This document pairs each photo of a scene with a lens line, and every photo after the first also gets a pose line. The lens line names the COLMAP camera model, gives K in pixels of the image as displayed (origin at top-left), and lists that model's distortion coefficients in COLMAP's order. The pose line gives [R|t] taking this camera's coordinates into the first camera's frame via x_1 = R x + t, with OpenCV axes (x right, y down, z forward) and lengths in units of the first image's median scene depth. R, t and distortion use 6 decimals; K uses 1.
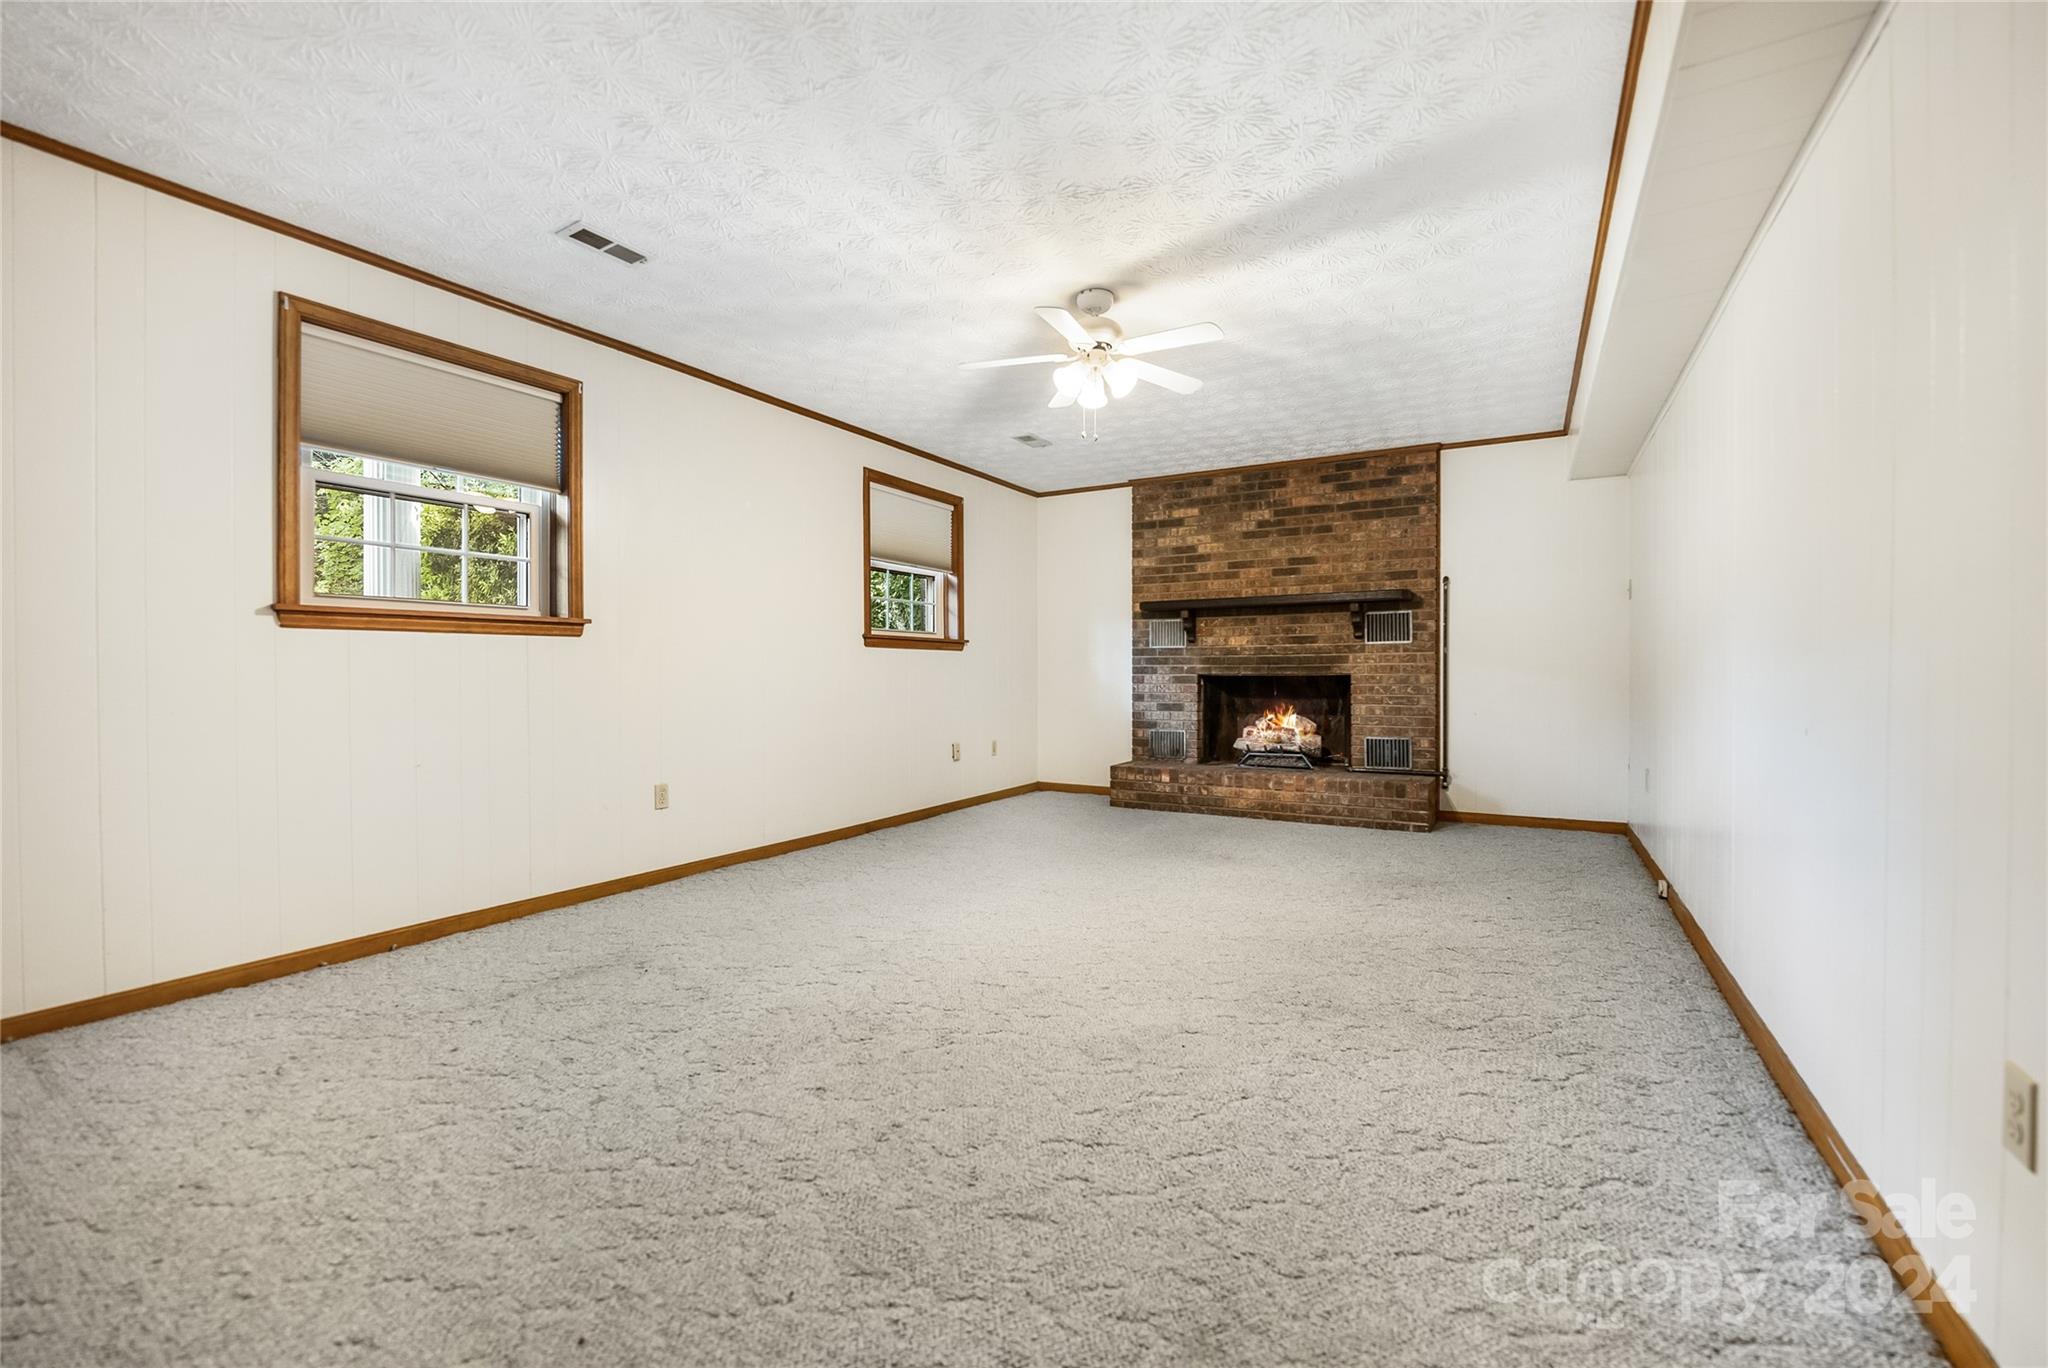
lens RADIAL K [[855.0, 0, 1022.8], [0, 855.0, 658.0], [0, 0, 1]] dist [-0.017830, -0.000024]
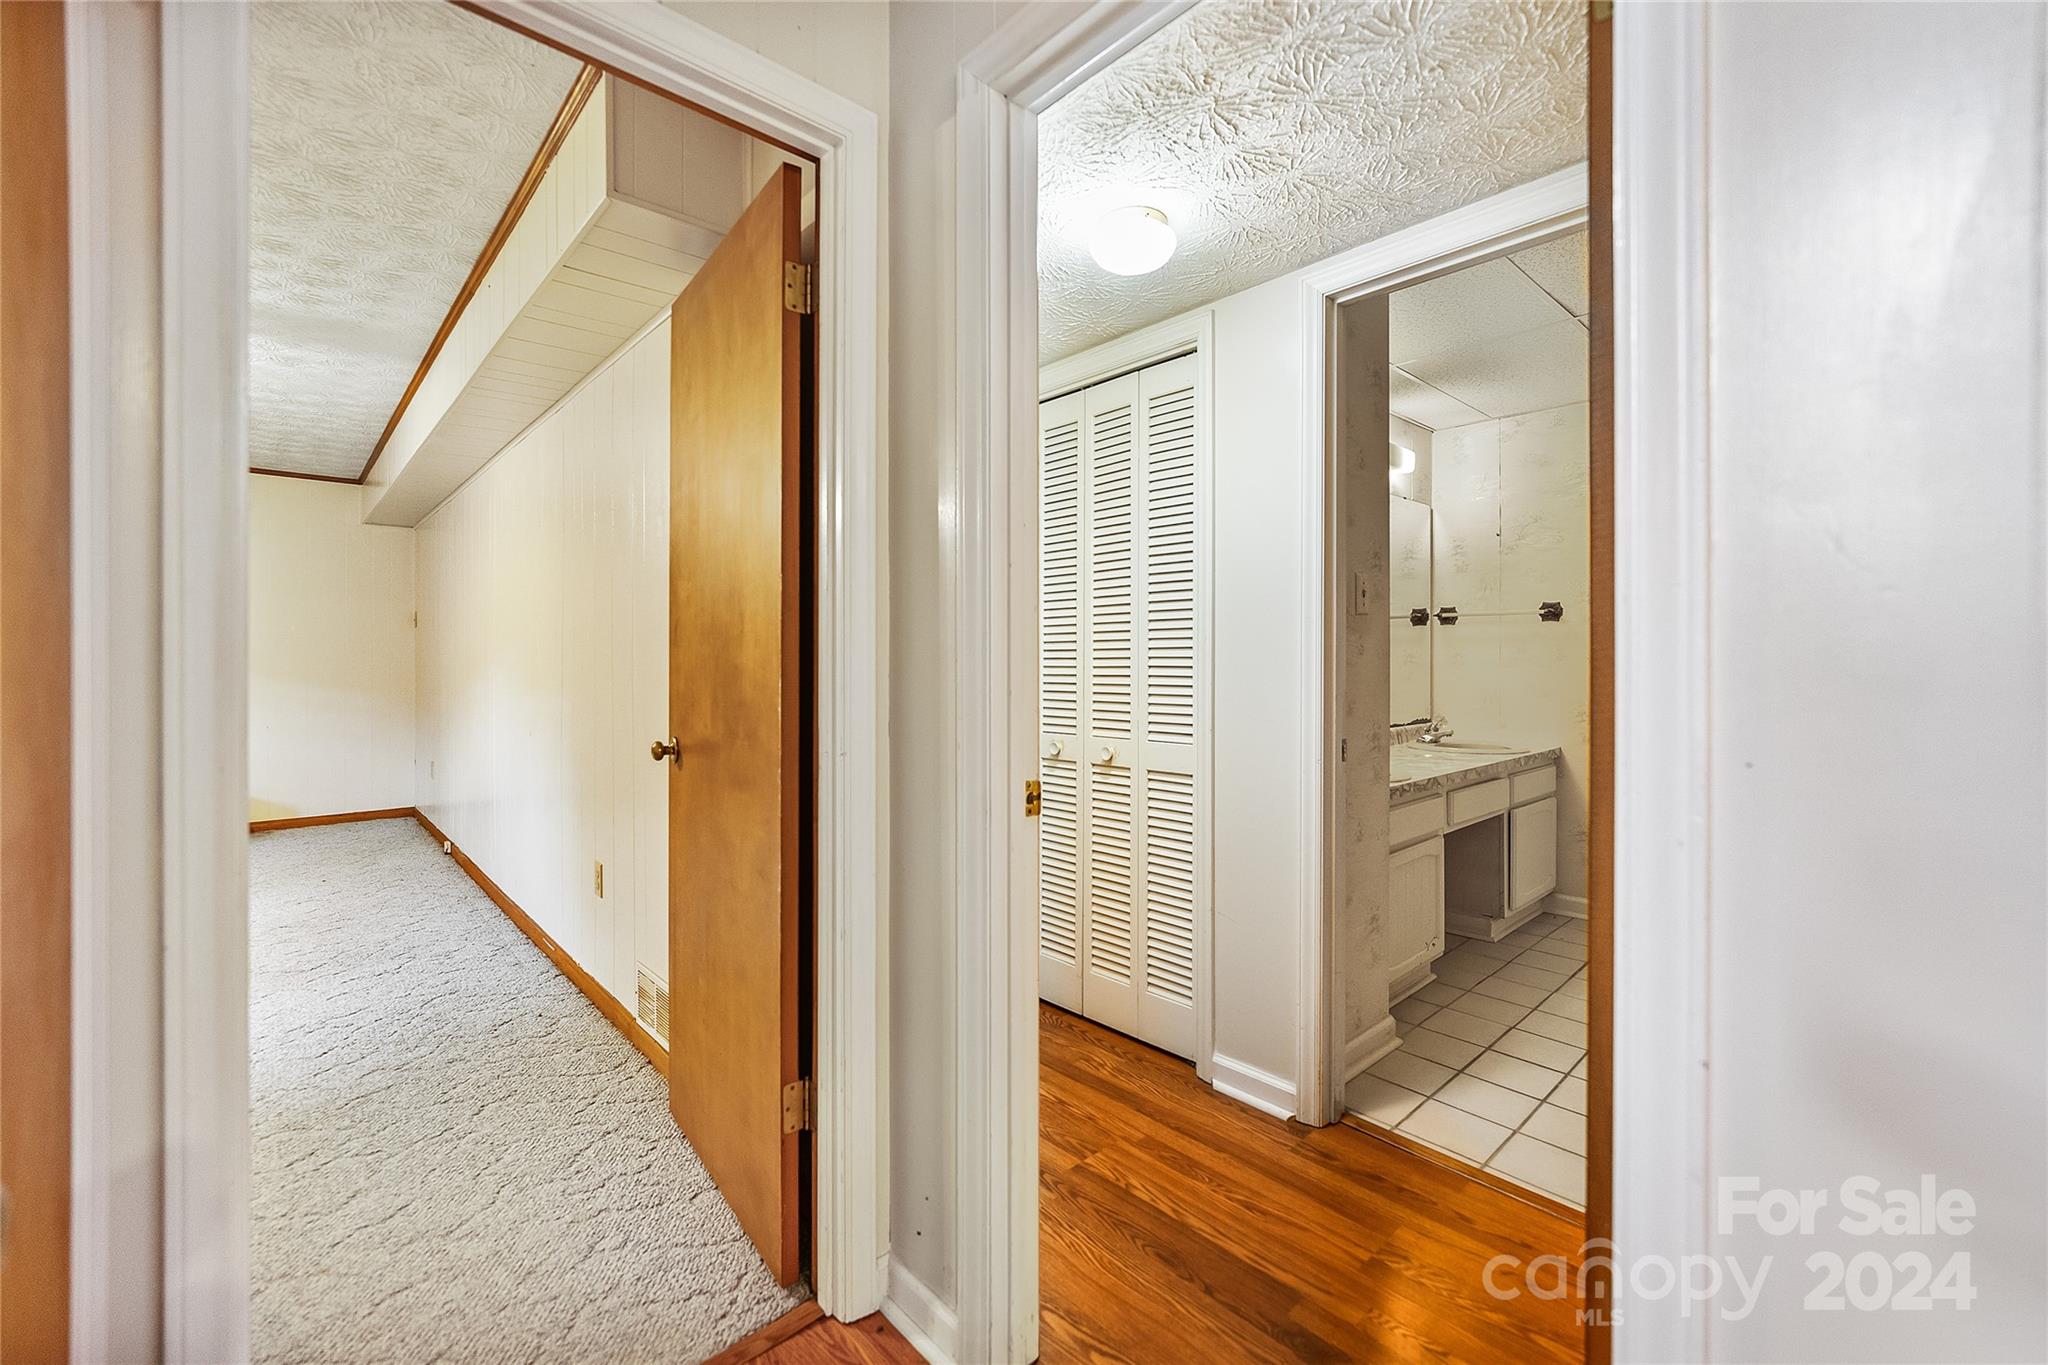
lens RADIAL K [[860.2, 0, 1034.5], [0, 860.2, 659.0], [0, 0, 1]] dist [-0.000190, -0.000089]
pose [[0.300802, 0.003831, 0.953679, -0.196330], [-0.015122, 0.999885, 0.000753, -0.033155], [-0.953567, -0.014648, 0.300826, -0.220733]]
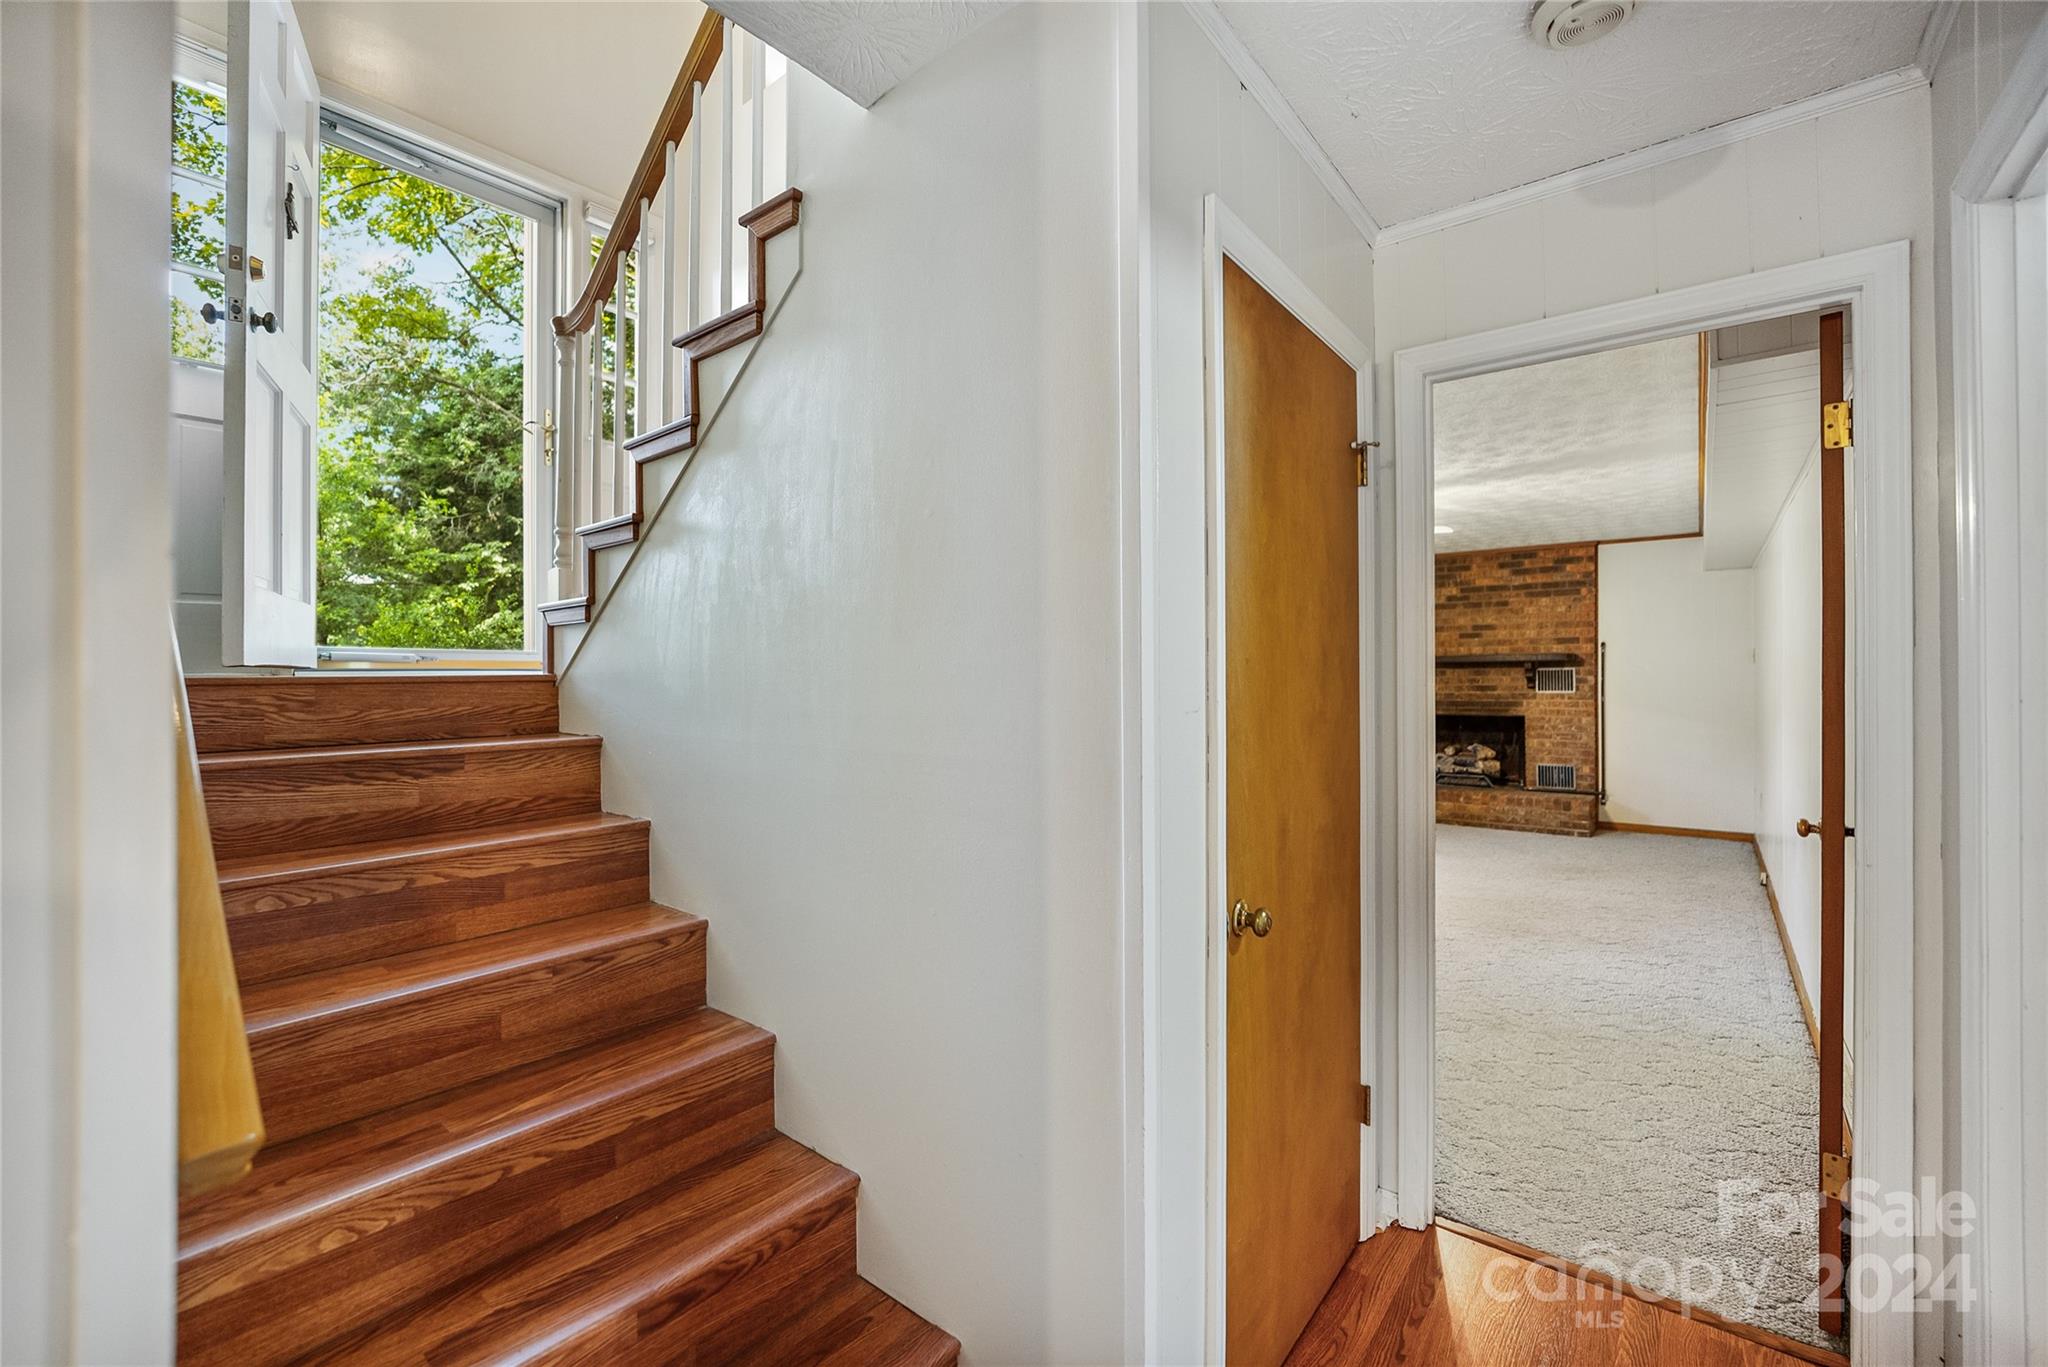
lens RADIAL K [[860.2, 0, 1034.5], [0, 860.2, 660.0], [0, 0, 1]] dist [-0.000190, -0.000089]
pose [[0.991554, -0.006686, -0.129524, -0.195949], [0.007019, 0.999973, 0.002112, -0.076649], [0.129506, -0.003003, 0.991574, -0.419133]]
